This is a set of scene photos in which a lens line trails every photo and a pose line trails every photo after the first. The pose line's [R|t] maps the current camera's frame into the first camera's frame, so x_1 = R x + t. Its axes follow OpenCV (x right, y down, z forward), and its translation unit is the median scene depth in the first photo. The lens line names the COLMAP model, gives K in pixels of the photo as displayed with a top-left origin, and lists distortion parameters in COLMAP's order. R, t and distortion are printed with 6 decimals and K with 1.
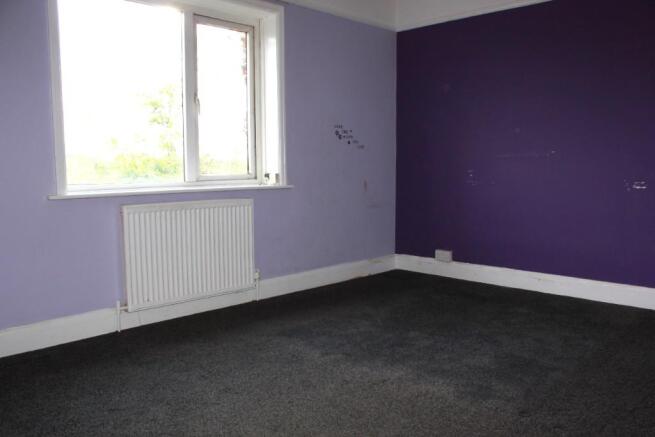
lens RADIAL K [[553.0, 0, 327.4], [0, 553.0, 218.2], [0, 0, 1]] dist [-0.128377, 0.075581]
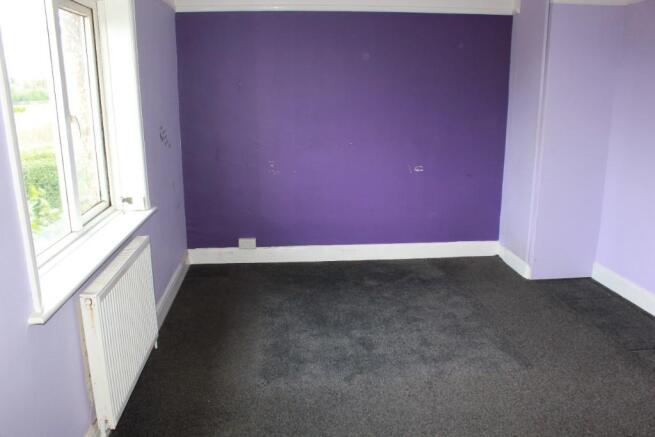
lens RADIAL K [[553.0, 0, 327.9], [0, 553.0, 220.9], [0, 0, 1]] dist [-0.128377, 0.075581]
pose [[0.645471, -0.180933, 0.742045, -0.535973], [0.070329, 0.981489, 0.178141, -0.174583], [-0.760540, -0.062797, 0.646247, 0.253954]]
